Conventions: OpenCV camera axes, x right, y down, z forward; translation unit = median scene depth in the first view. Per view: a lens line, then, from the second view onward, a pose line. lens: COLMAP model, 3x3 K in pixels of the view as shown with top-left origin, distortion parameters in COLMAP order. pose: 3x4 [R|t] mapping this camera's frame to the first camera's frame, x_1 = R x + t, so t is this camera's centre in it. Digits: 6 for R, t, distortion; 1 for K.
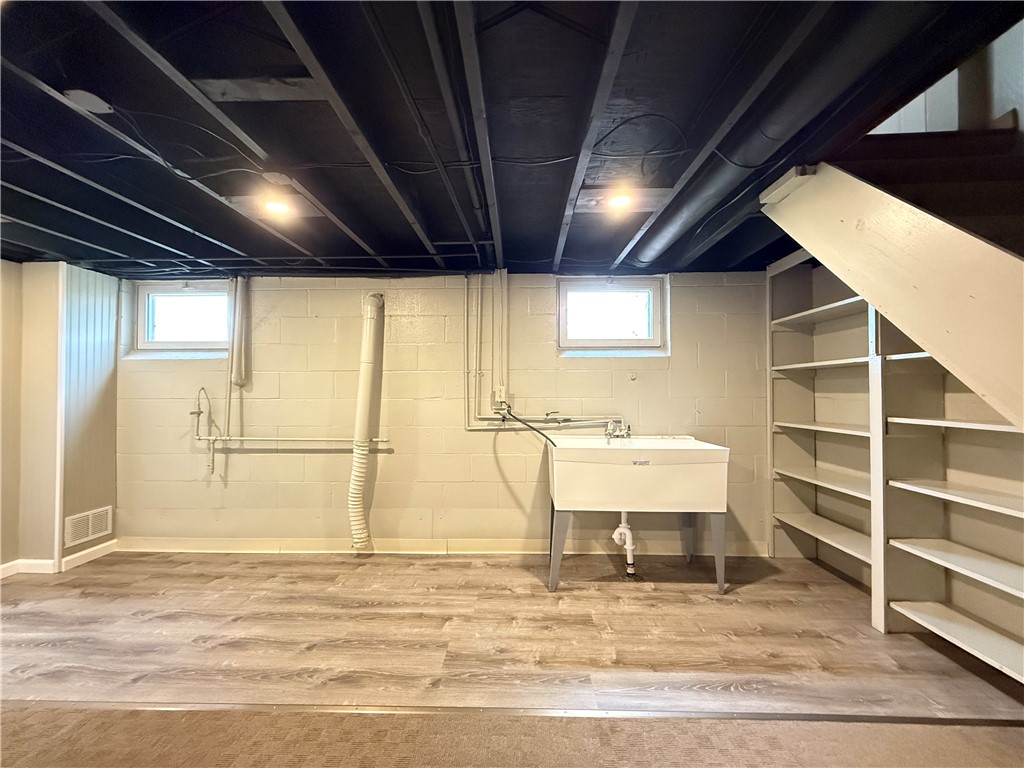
lens RADIAL K [[409.1, 0, 509.8], [0, 409.1, 380.9], [0, 0, 1]] dist [-0.000421, 0.000045]
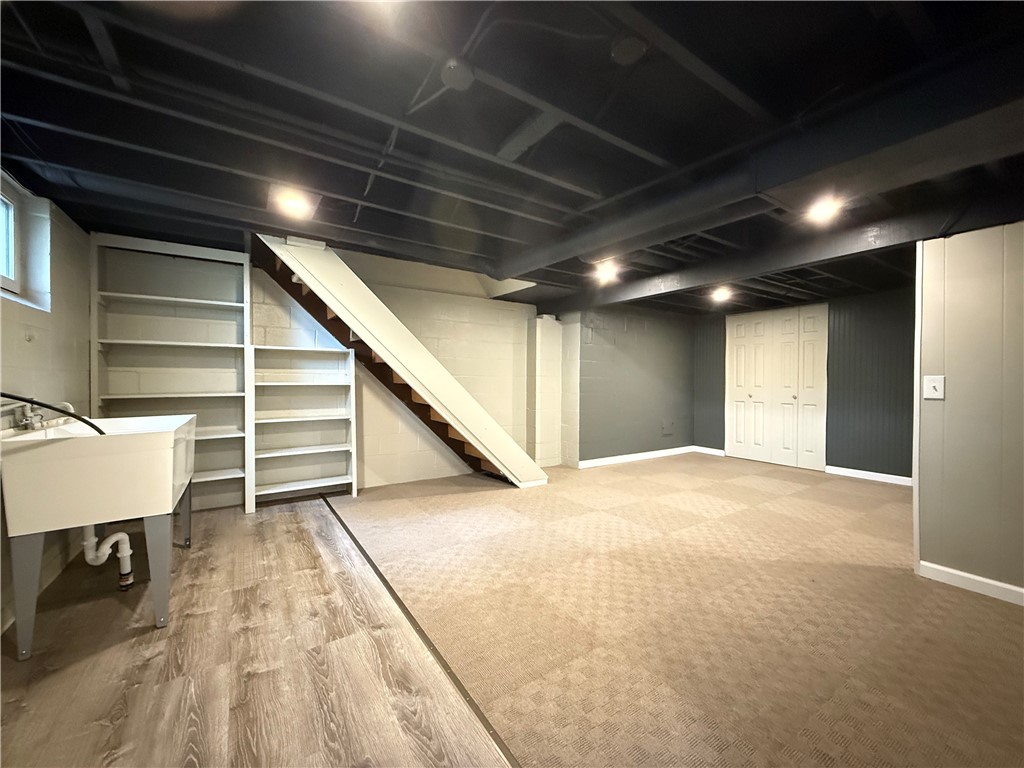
lens RADIAL K [[409.1, 0, 513.0], [0, 409.1, 382.1], [0, 0, 1]] dist [-0.000421, 0.000045]
pose [[-0.579218, -0.007218, 0.815141, -1.004428], [-0.026431, 0.999601, -0.009930, 0.072510], [-0.814744, -0.027297, -0.579177, 1.072507]]
